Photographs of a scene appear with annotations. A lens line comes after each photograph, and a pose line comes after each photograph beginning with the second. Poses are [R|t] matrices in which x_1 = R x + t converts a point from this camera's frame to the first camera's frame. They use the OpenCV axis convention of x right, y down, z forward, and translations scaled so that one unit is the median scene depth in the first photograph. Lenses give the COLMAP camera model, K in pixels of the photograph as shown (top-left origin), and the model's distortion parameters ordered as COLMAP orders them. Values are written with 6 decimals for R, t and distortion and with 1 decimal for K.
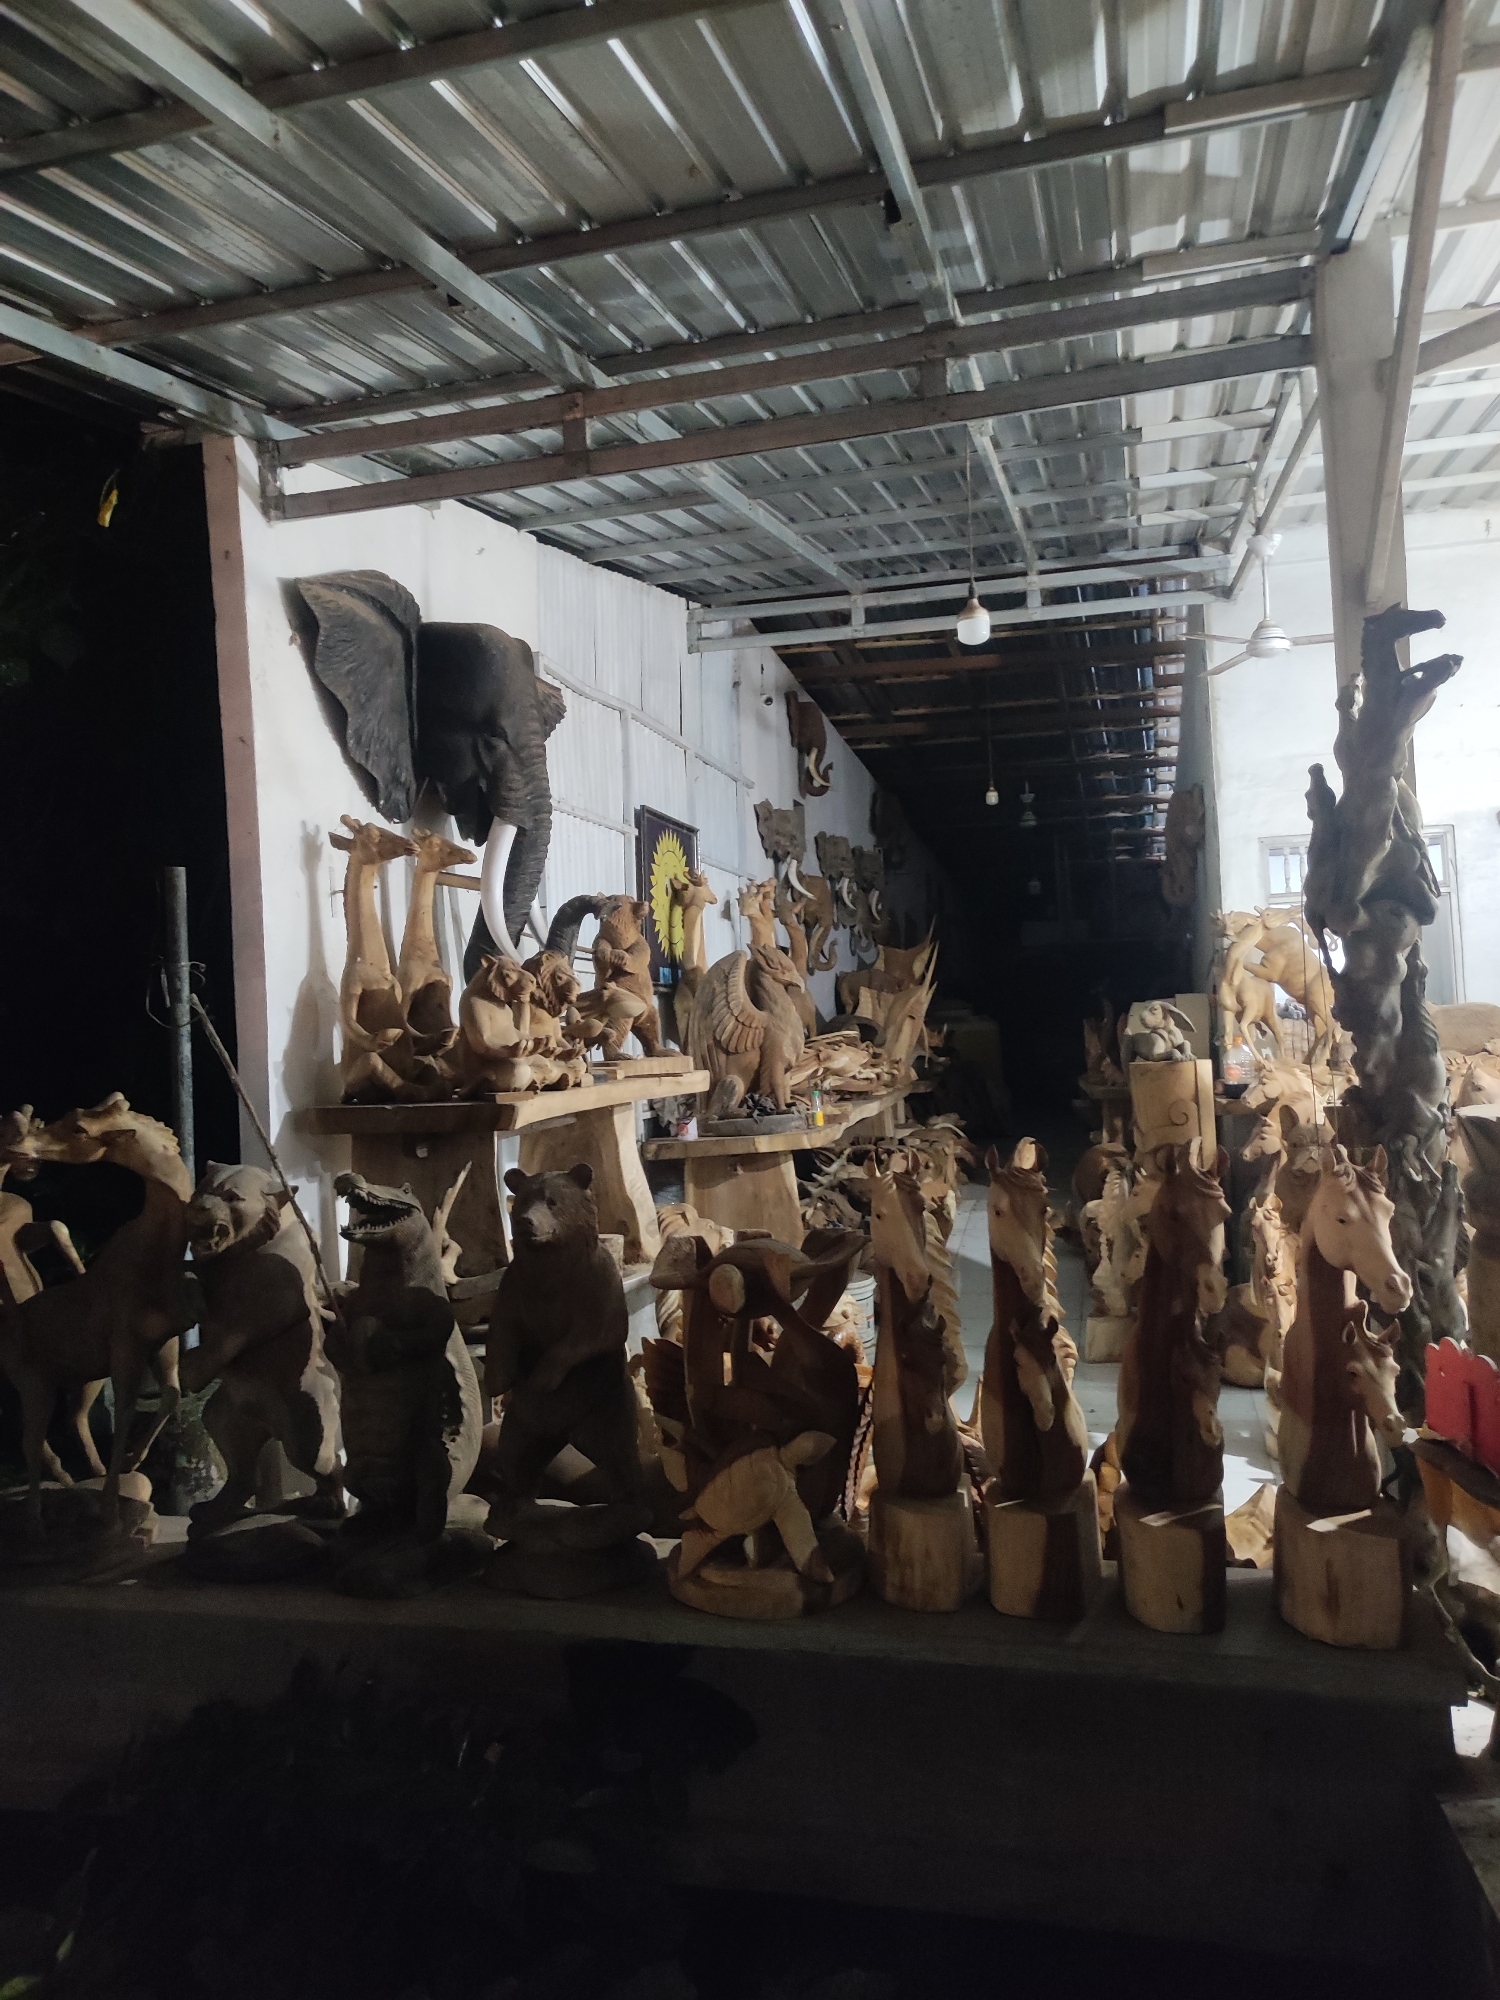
lens RADIAL K [[1474.7, 0, 750.0], [0, 1474.7, 1000.0], [0, 0, 1]] dist [0.026528, -0.006842]
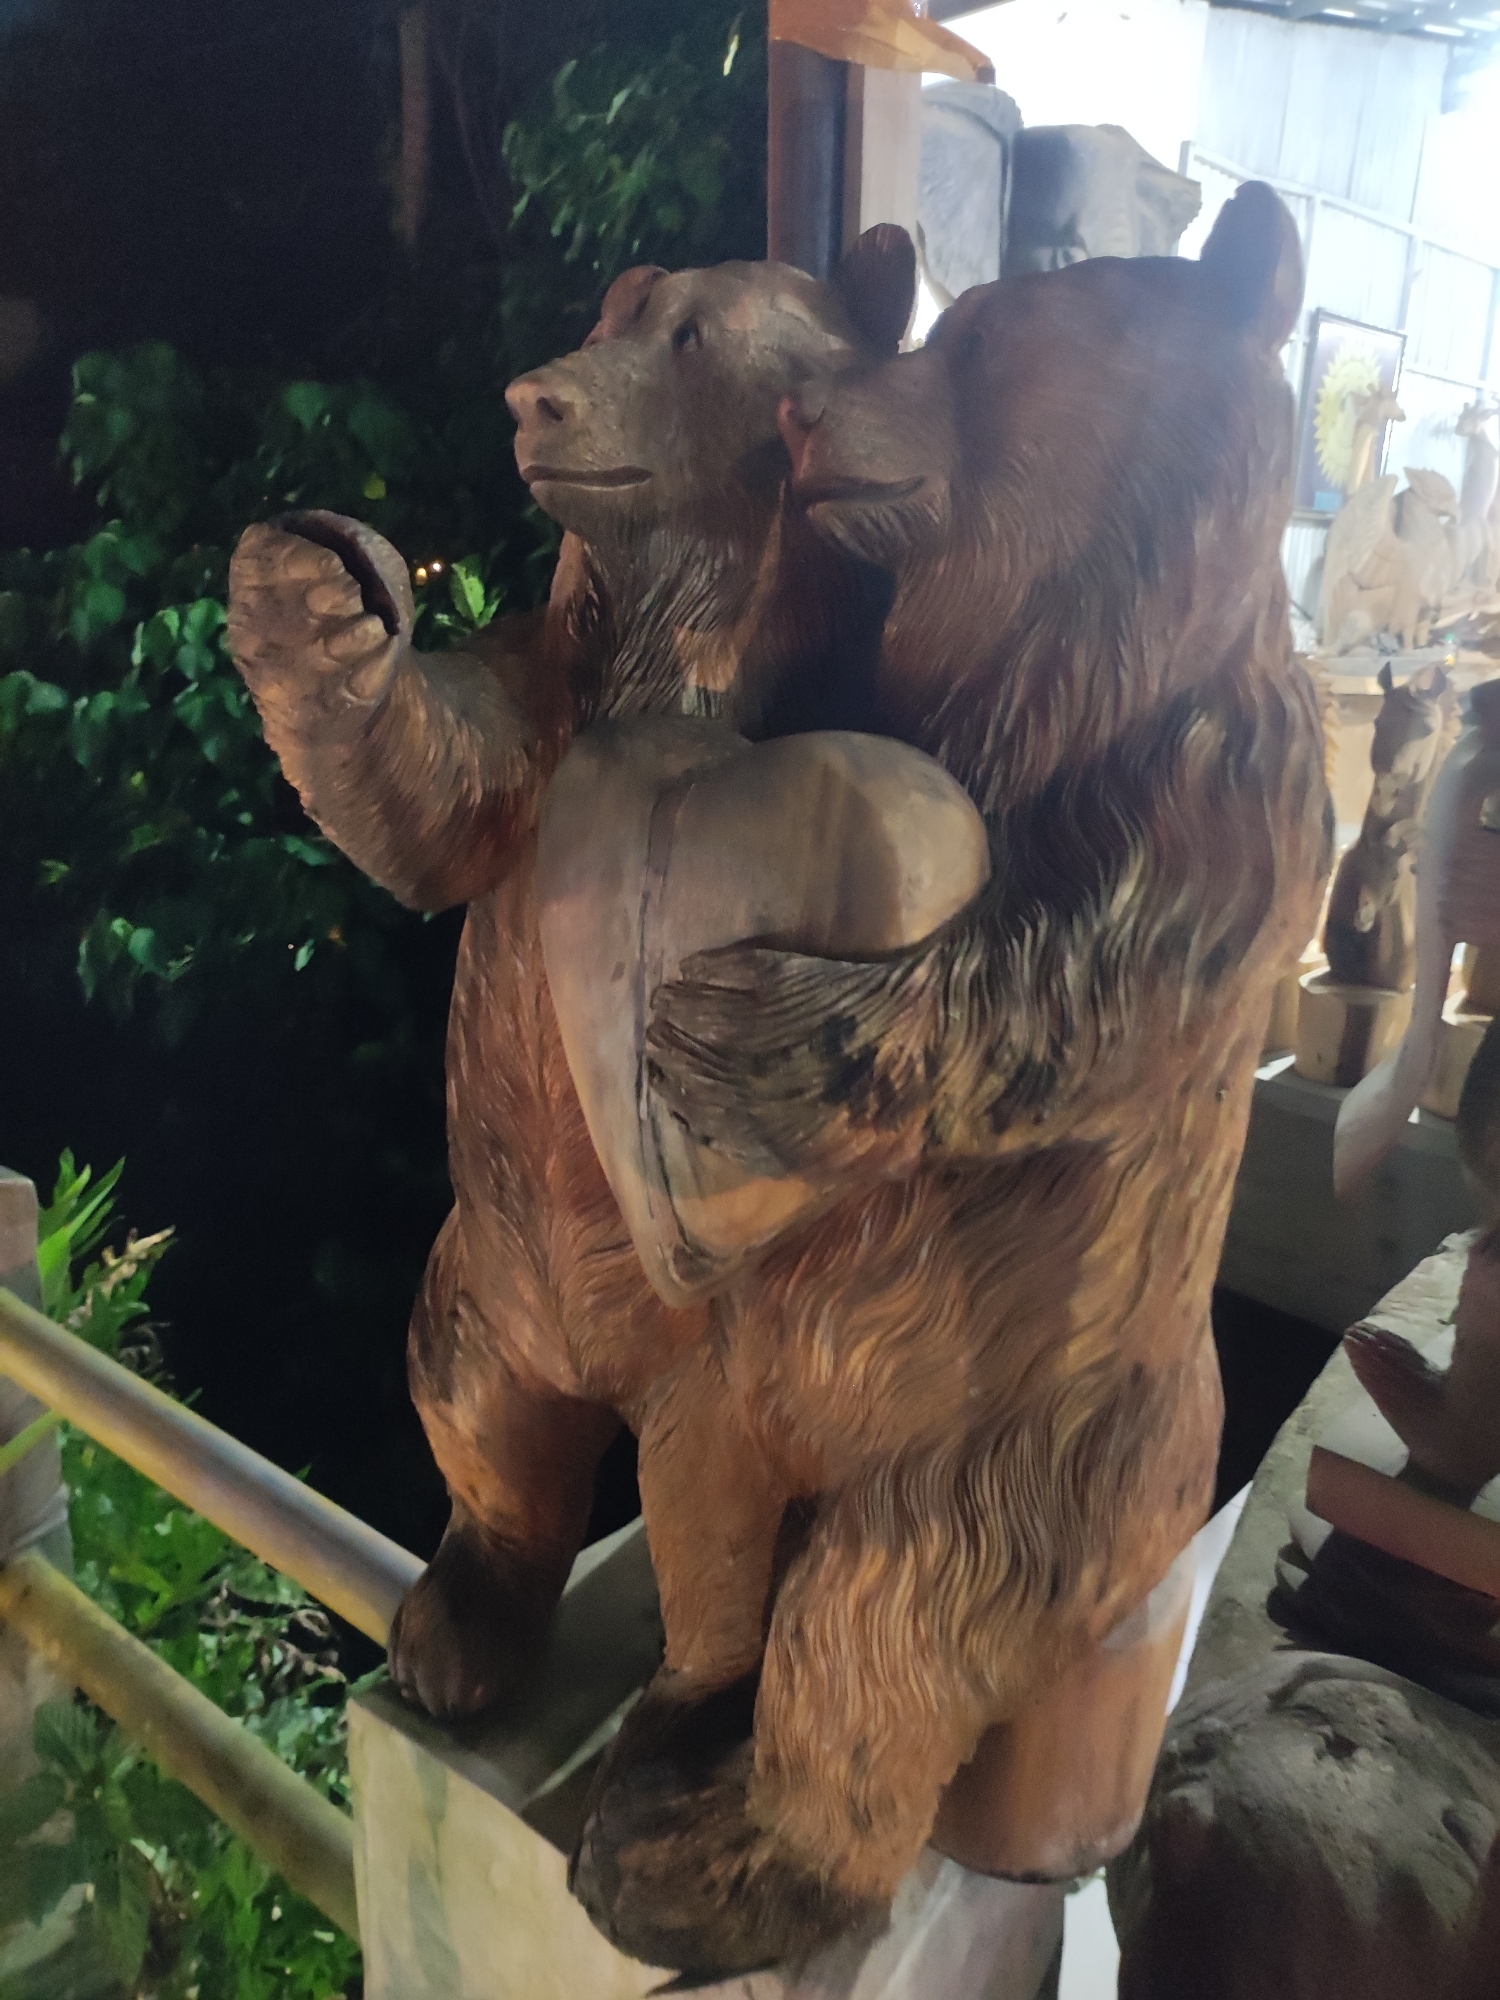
lens RADIAL K [[1495.9, 0, 750.0], [0, 1495.9, 1000.0], [0, 0, 1]] dist [0.029282, -0.012910]
pose [[0.843206, 0.197200, -0.500116, 0.179984], [-0.042543, 0.951851, 0.303594, 0.010184], [0.535905, -0.234716, 0.810996, -0.075513]]
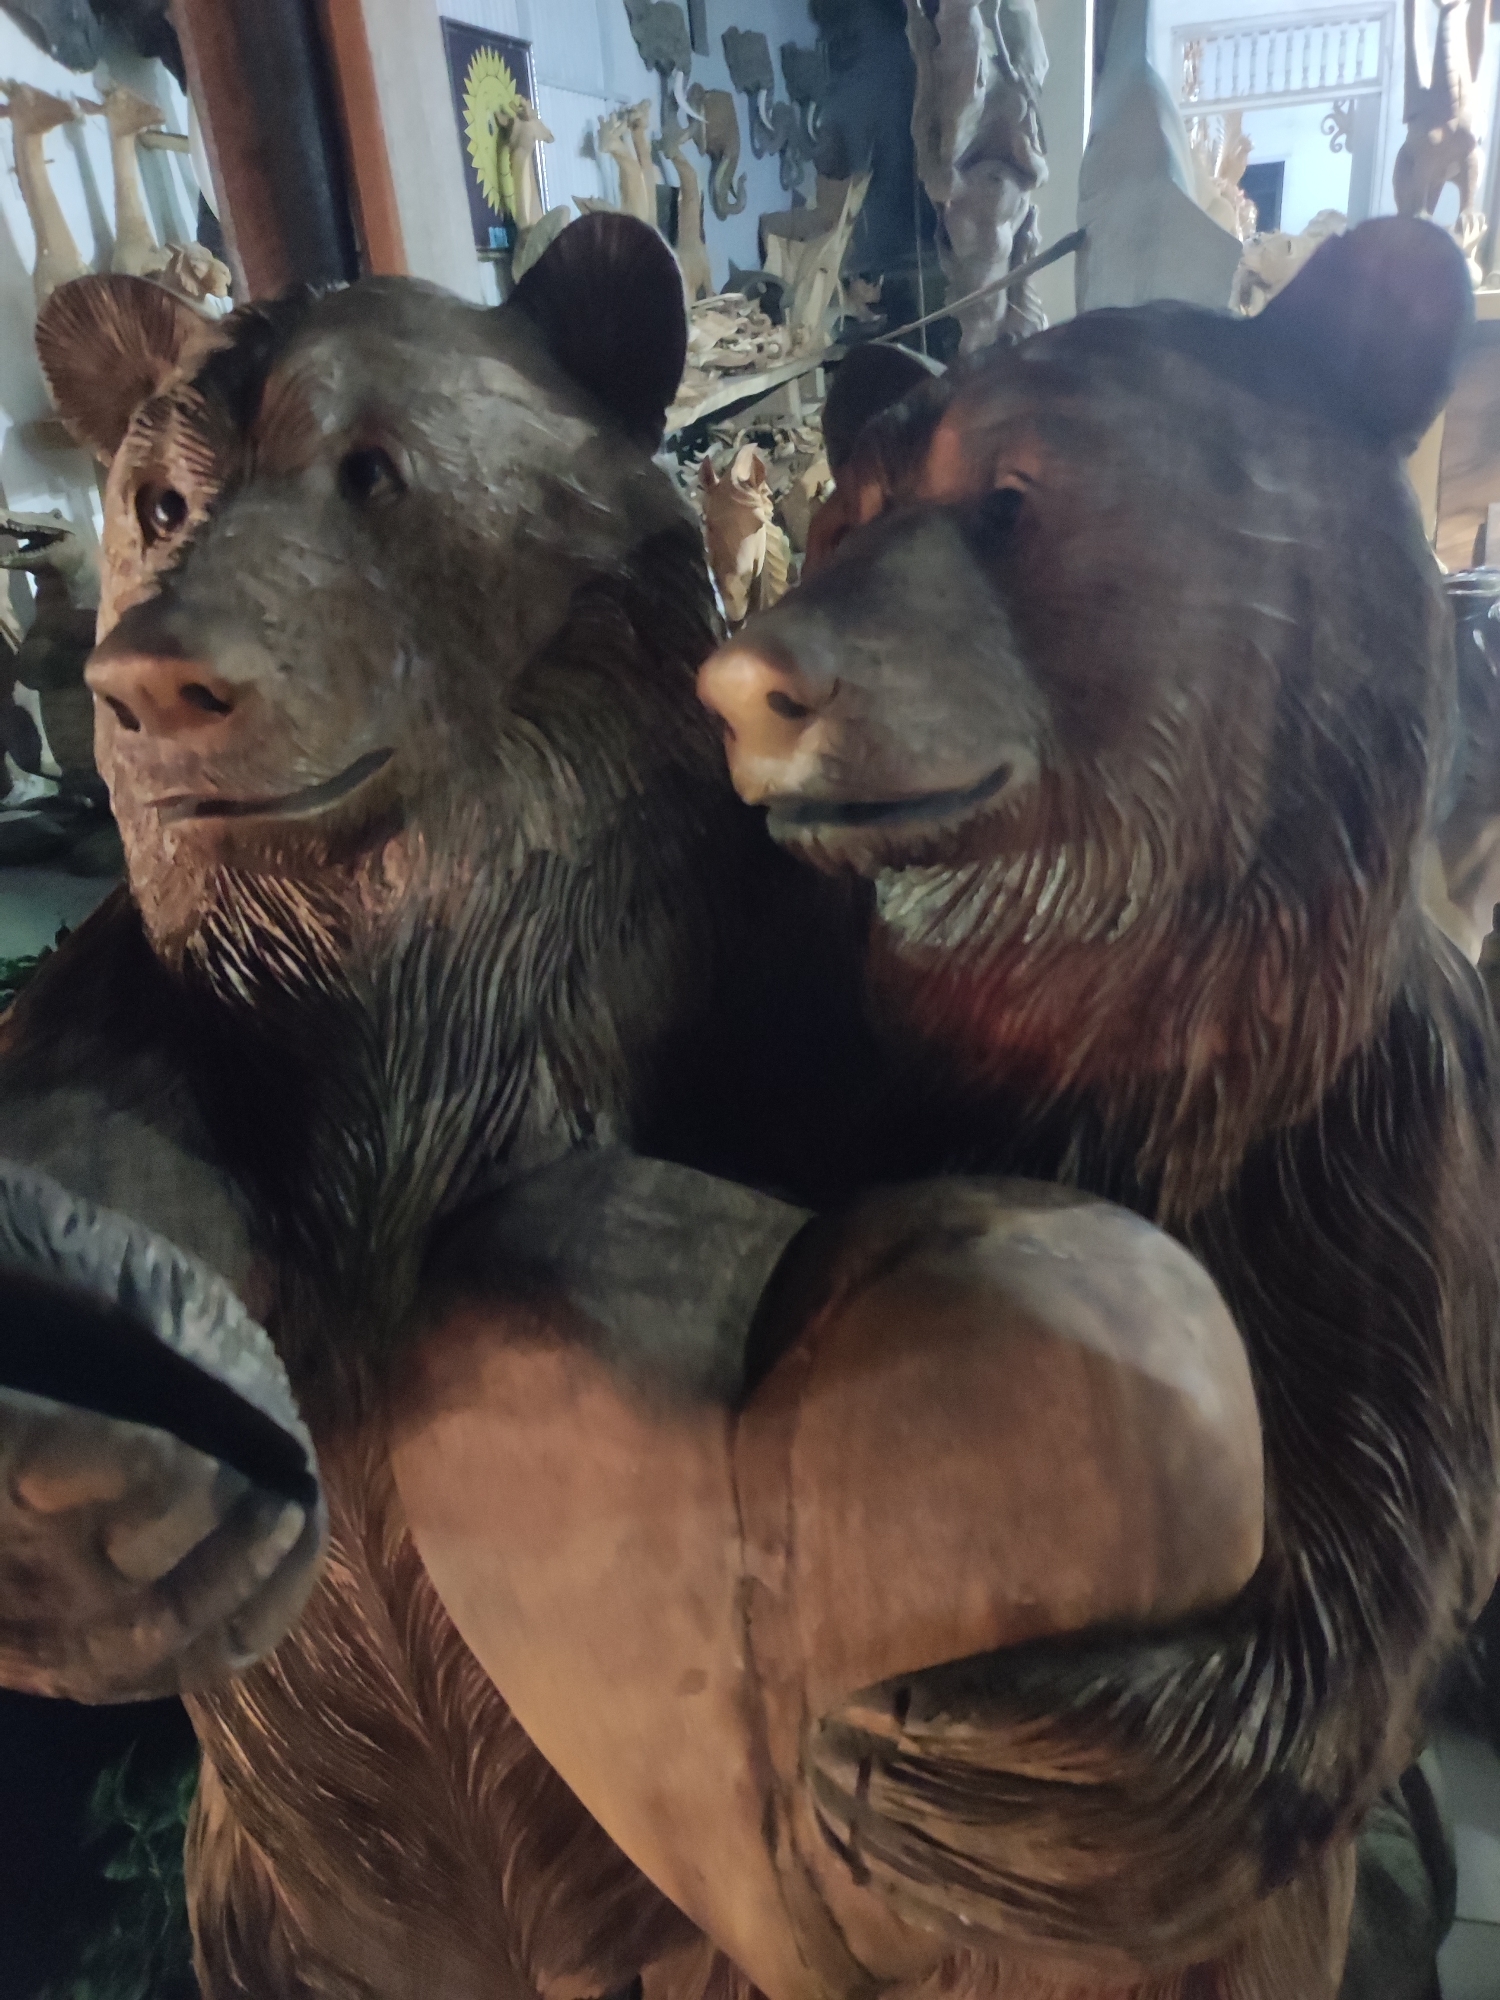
lens RADIAL K [[1474.7, 0, 750.0], [0, 1474.7, 1000.0], [0, 0, 1]] dist [0.026528, -0.006842]
pose [[0.999091, -0.020873, -0.037176, 0.121564], [0.035603, 0.888166, 0.458142, -0.012972], [0.023456, -0.459049, 0.888101, -0.033835]]
